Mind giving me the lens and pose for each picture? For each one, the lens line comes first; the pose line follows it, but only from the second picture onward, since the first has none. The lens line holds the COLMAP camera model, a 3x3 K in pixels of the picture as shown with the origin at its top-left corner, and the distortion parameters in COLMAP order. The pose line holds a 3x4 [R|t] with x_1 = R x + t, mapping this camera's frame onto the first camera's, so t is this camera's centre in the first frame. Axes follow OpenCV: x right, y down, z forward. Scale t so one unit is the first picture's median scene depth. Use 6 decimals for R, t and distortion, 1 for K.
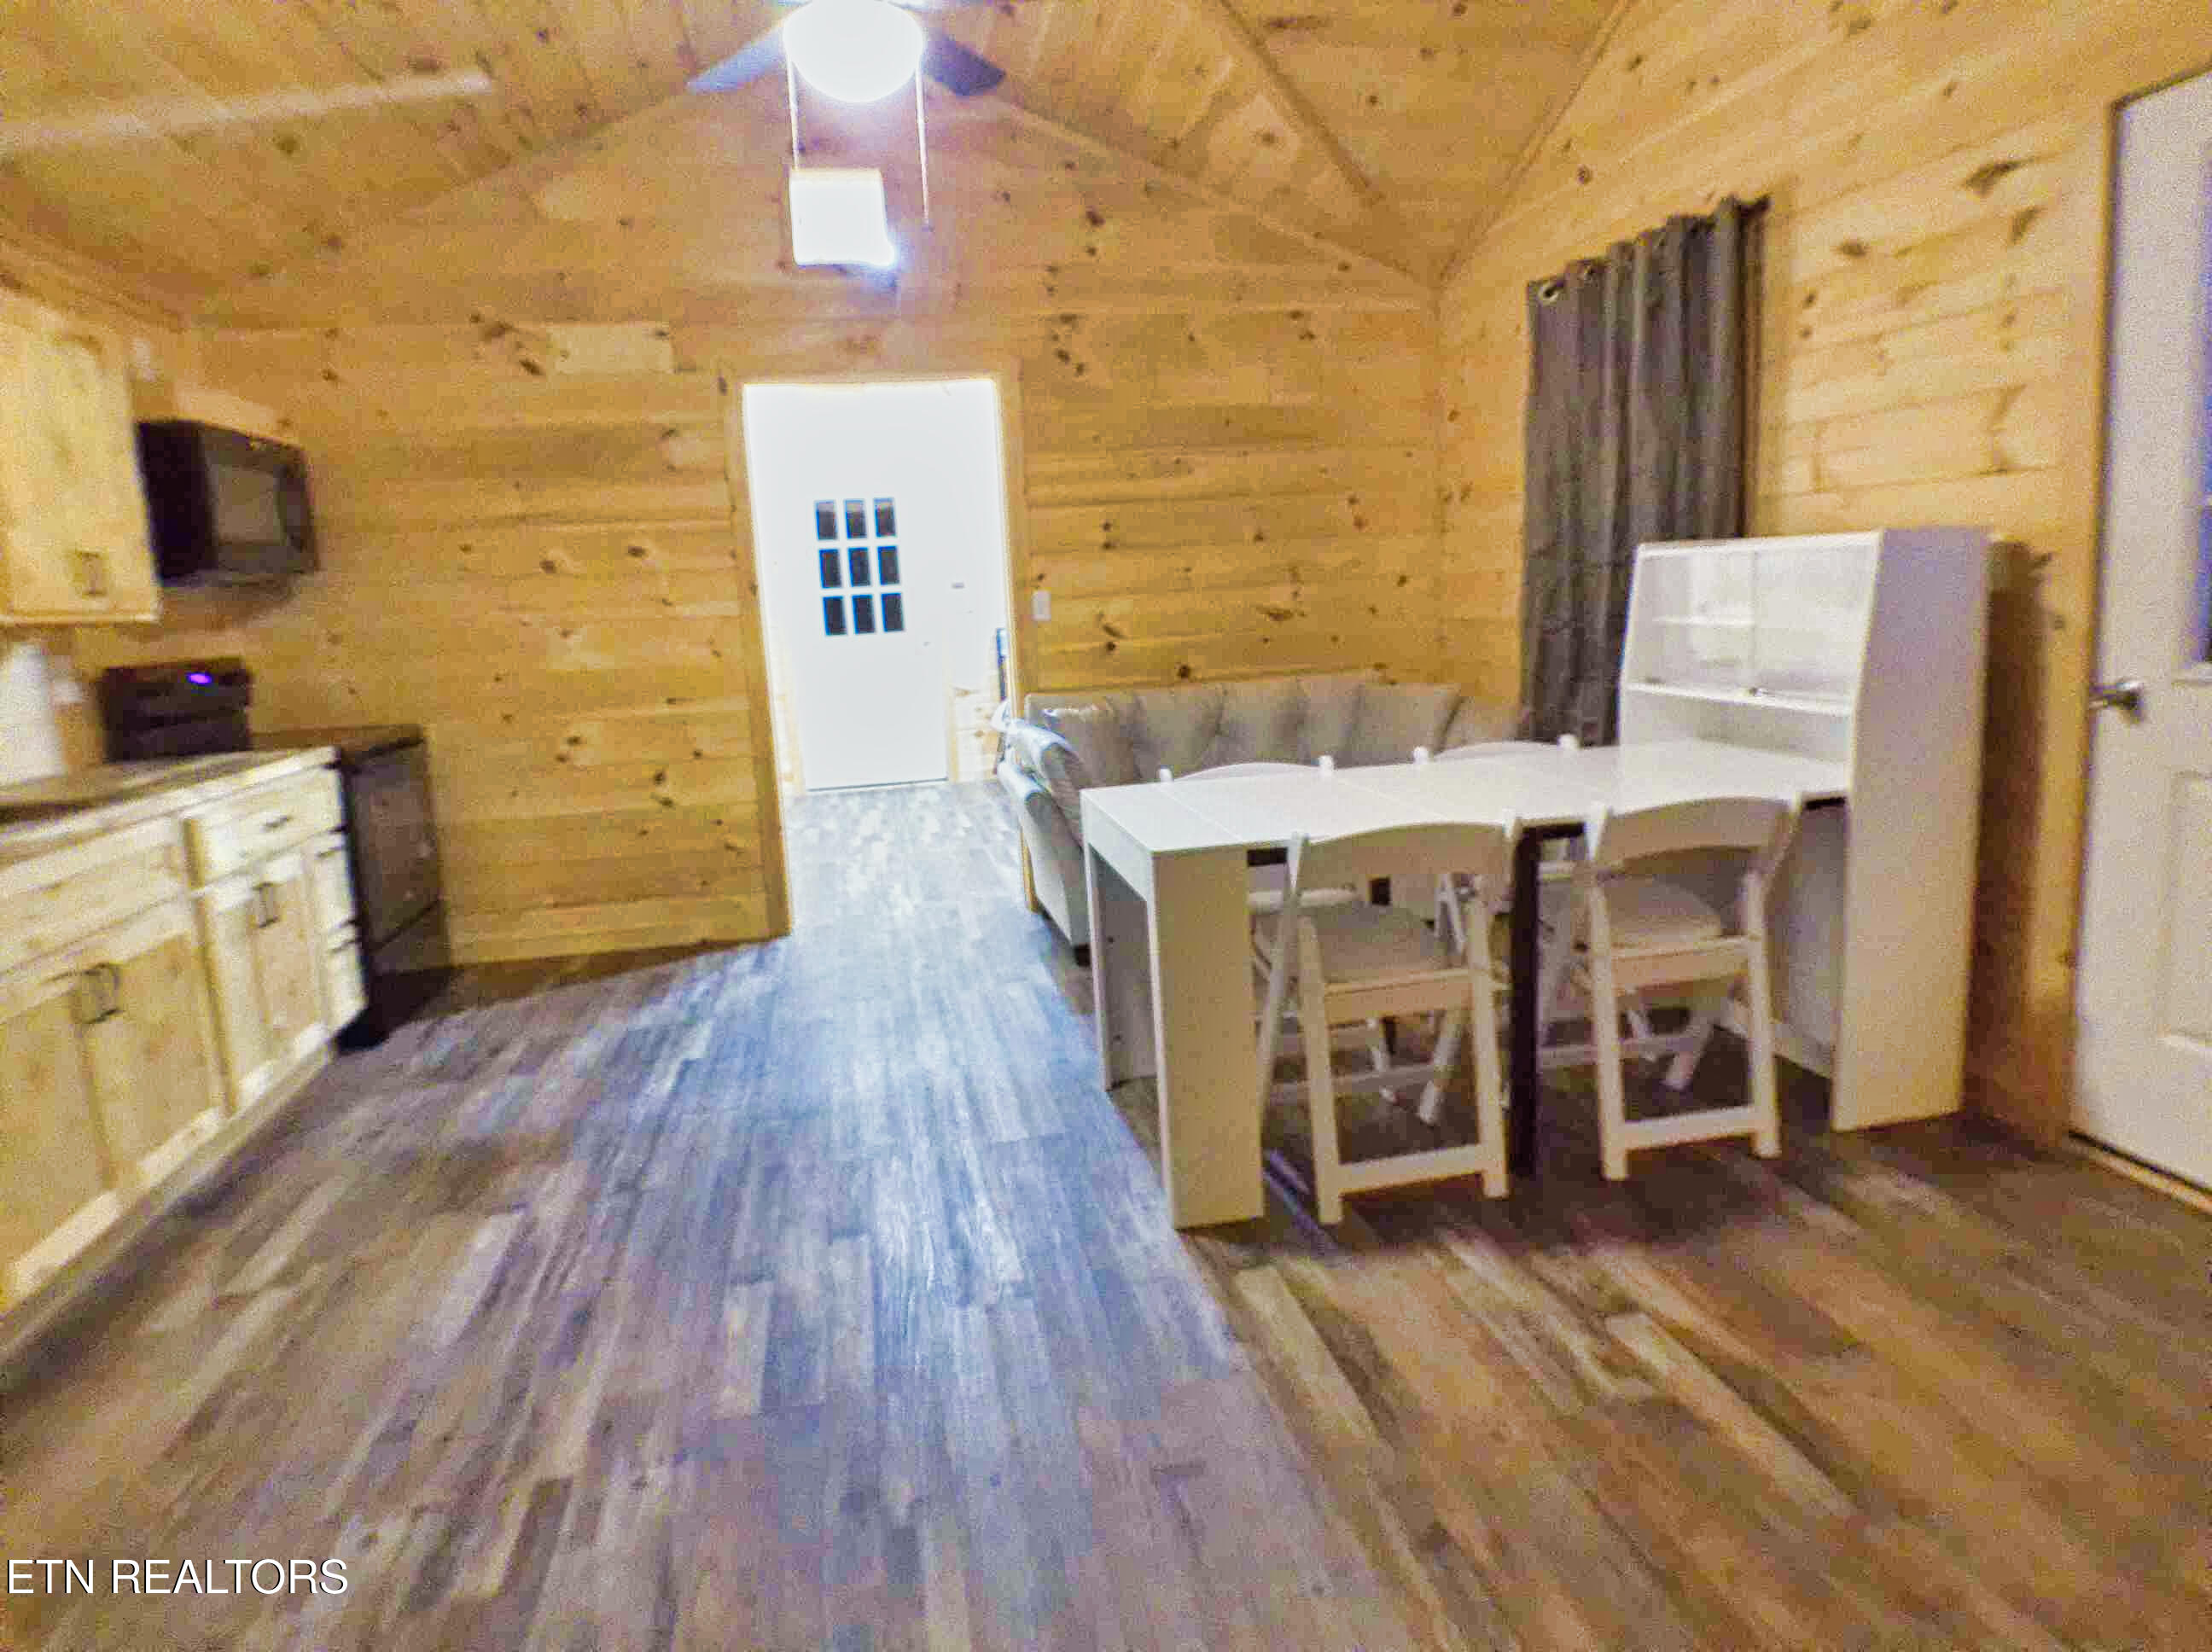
lens RADIAL K [[1316.7, 0, 1102.6], [0, 1316.7, 800.6], [0, 0, 1]] dist [-0.033789, -0.016253]
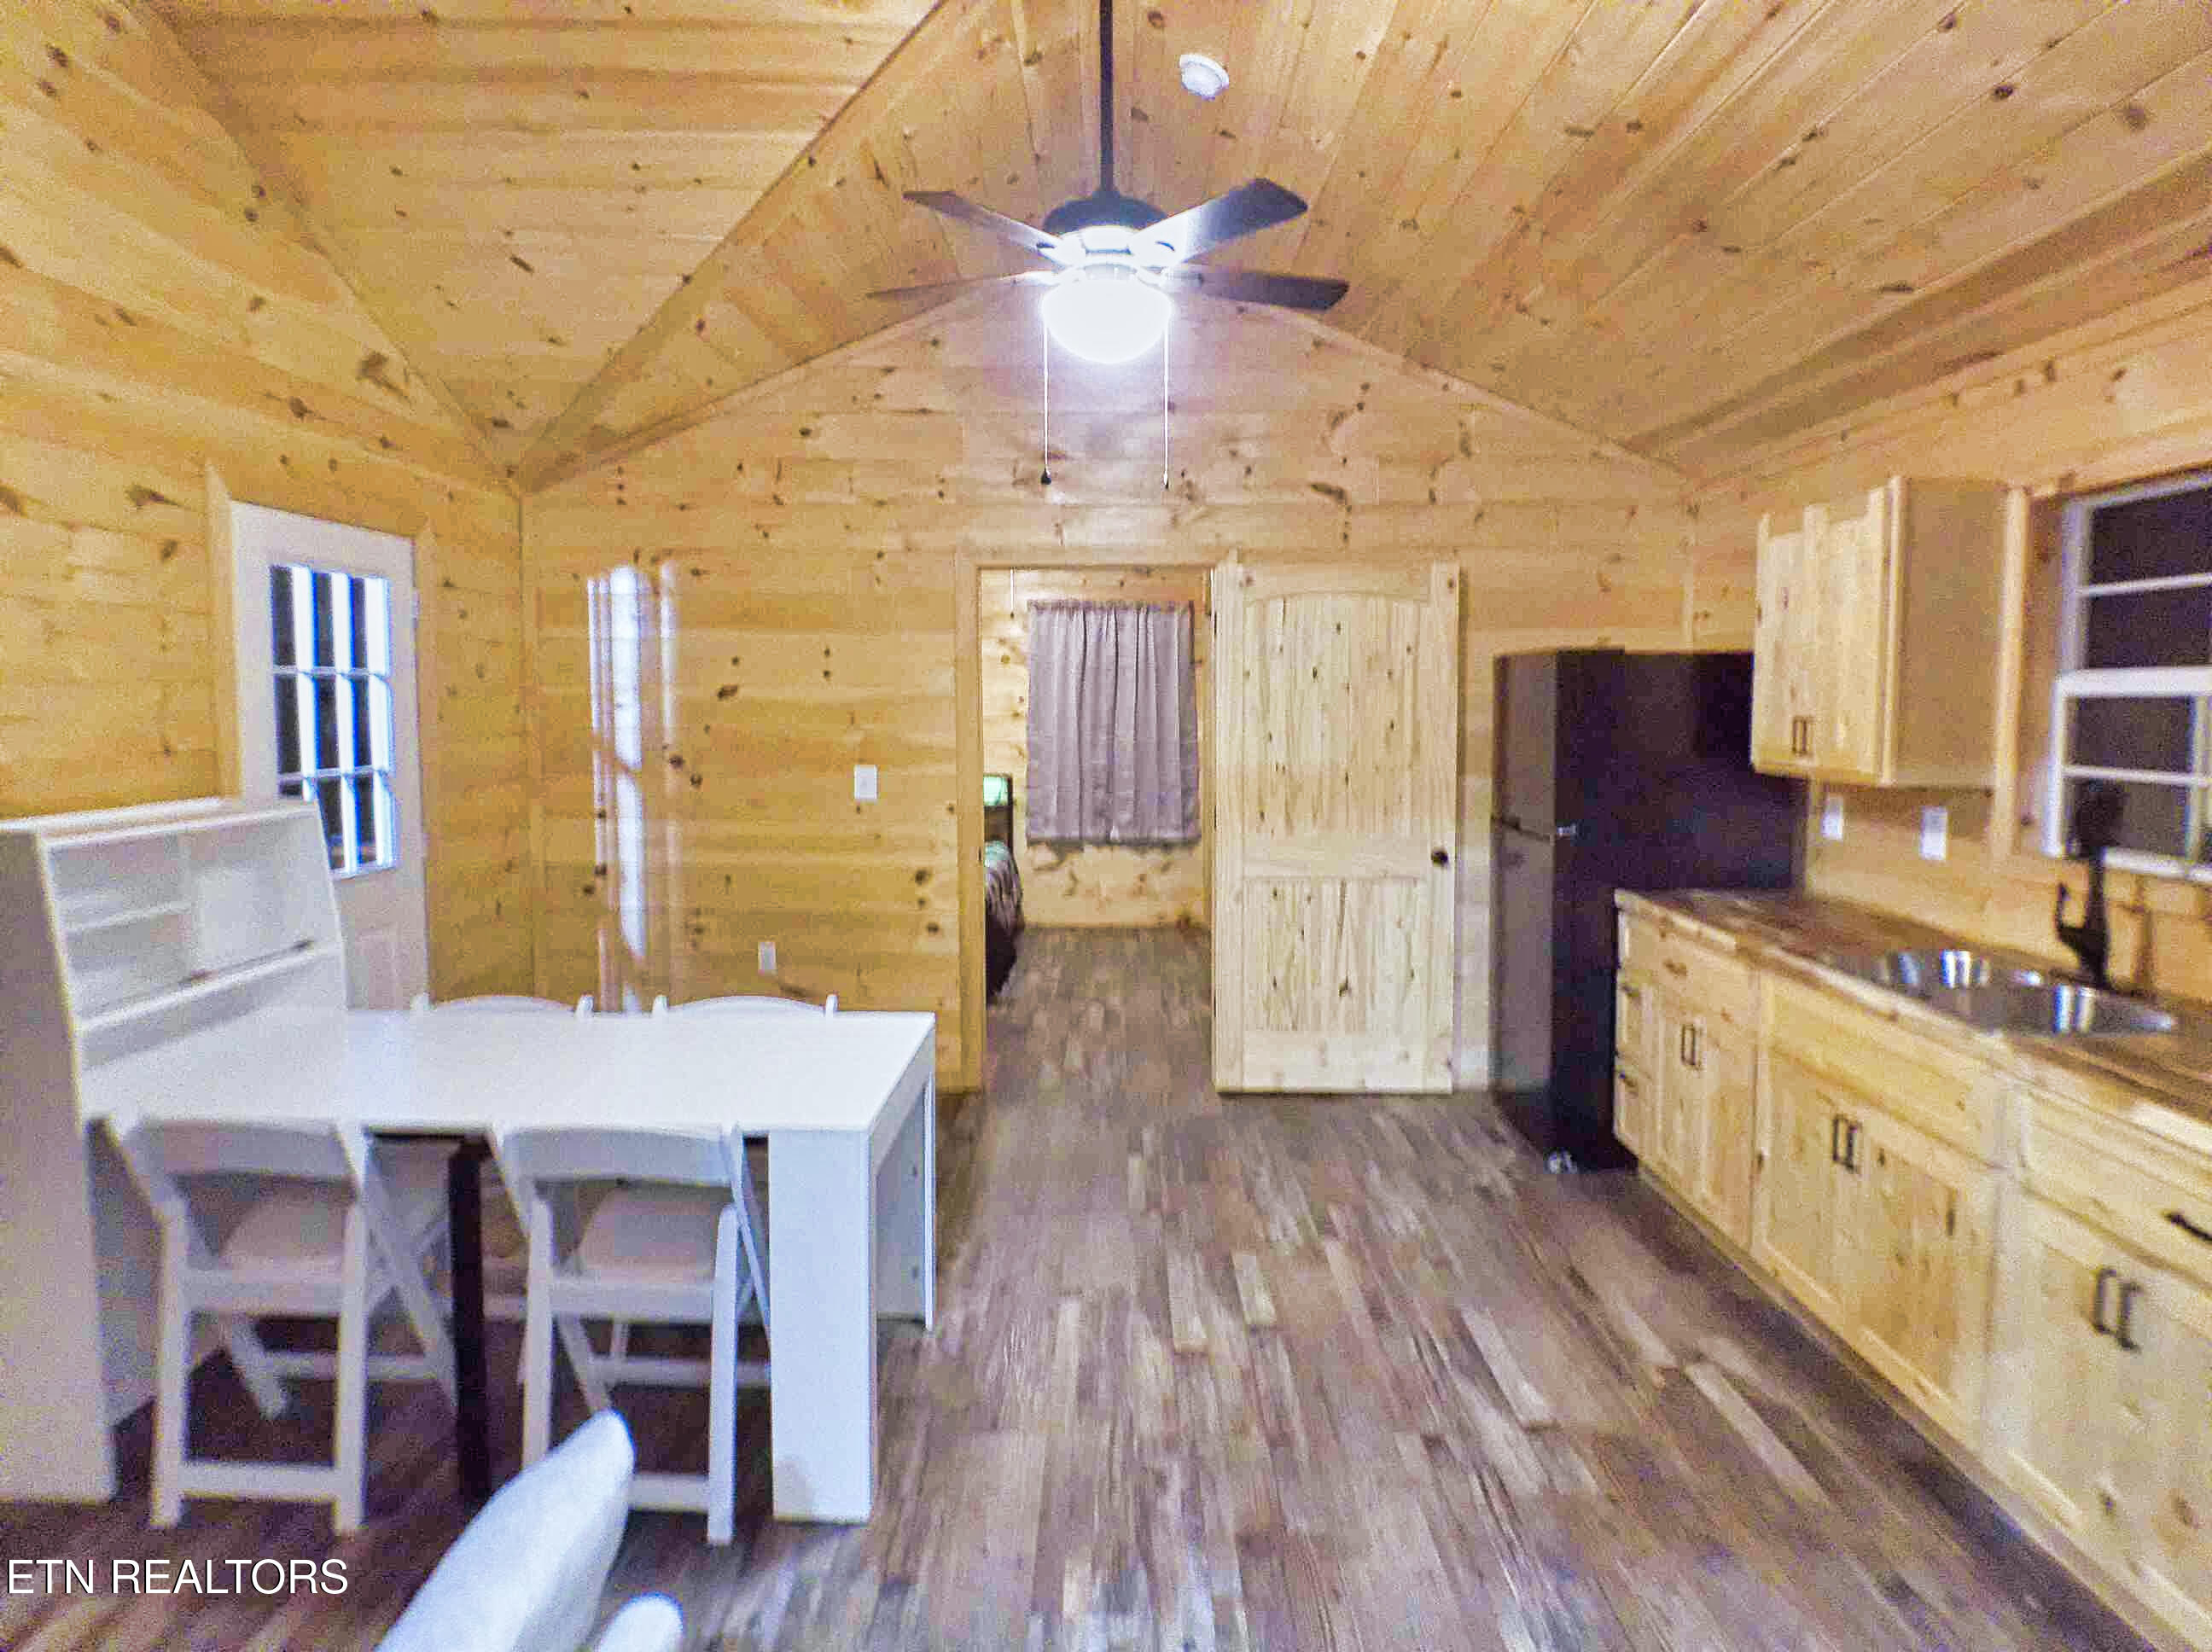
lens RADIAL K [[1300.2, 0, 1116.8], [0, 1300.2, 798.8], [0, 0, 1]] dist [-0.037798, -0.016997]
pose [[-0.979829, 0.035336, 0.196688, -0.297319], [0.079422, 0.972029, 0.221023, -0.328488], [-0.183377, 0.232186, -0.955229, 1.595209]]
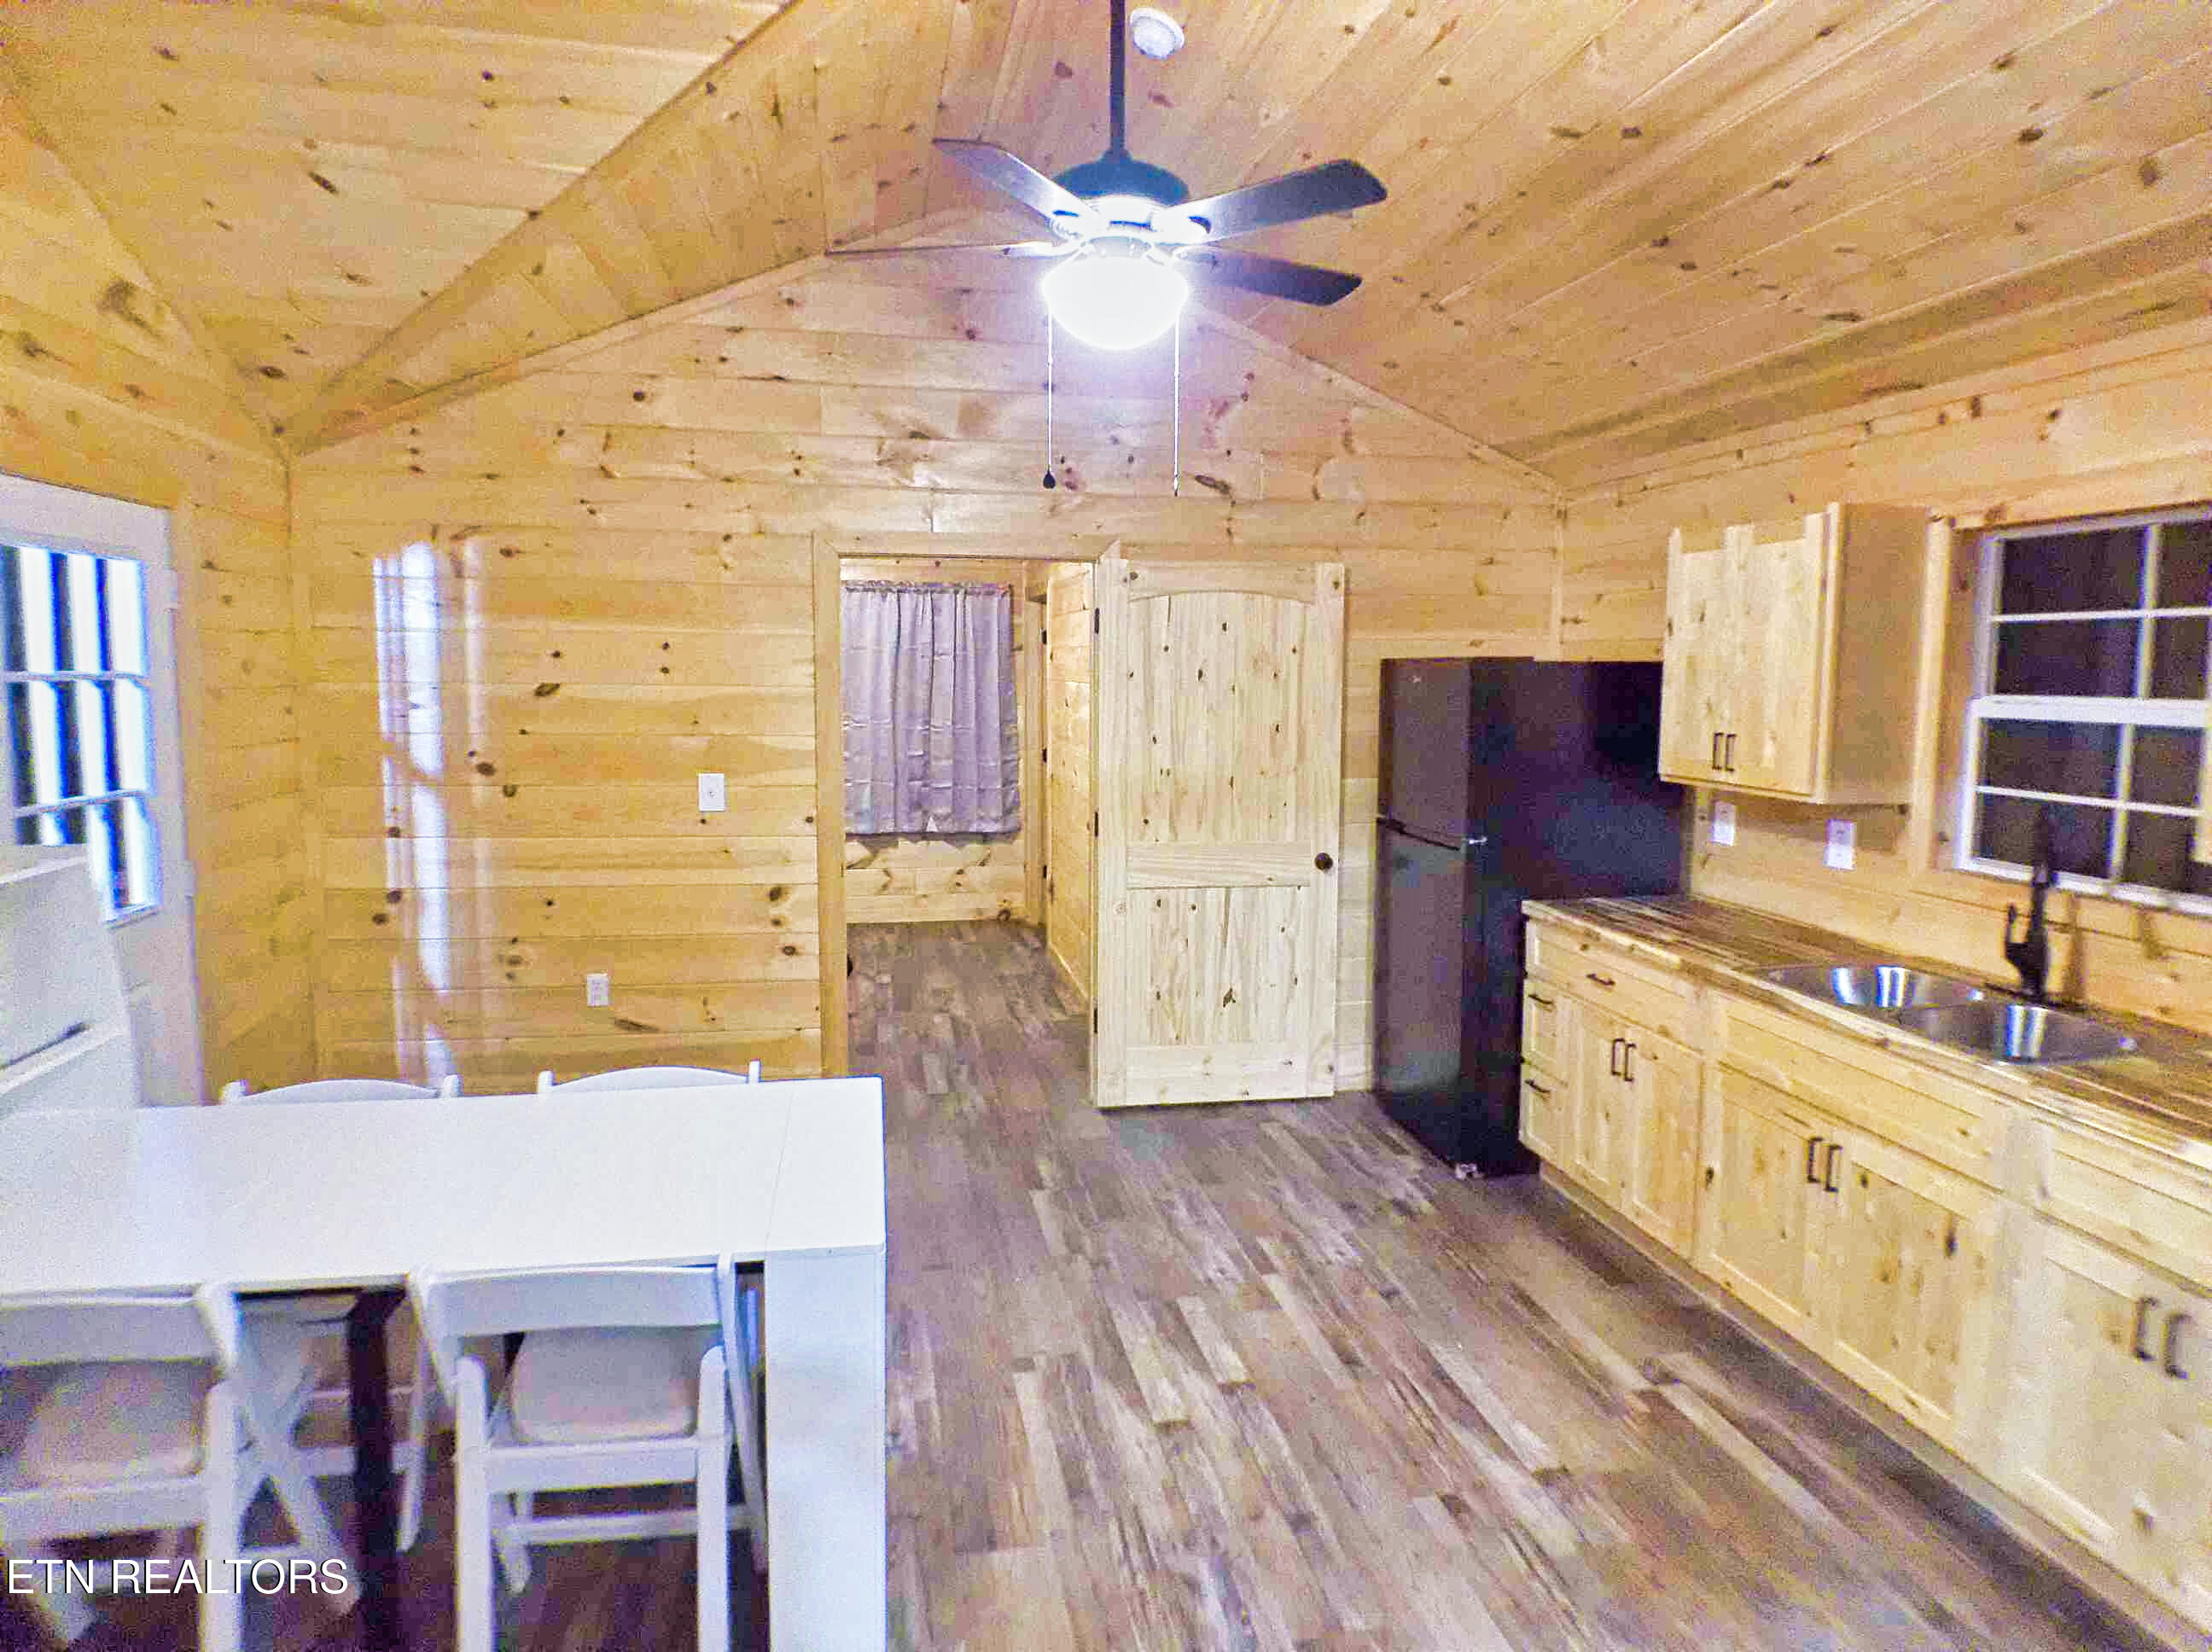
lens RADIAL K [[1300.9, 0, 1114.8], [0, 1300.9, 797.3], [0, 0, 1]] dist [-0.032746, -0.013038]
pose [[-0.999081, 0.042809, -0.002107, -0.130611], [0.040841, 0.965766, 0.256181, -0.360581], [0.013002, 0.255860, -0.966626, 1.518569]]
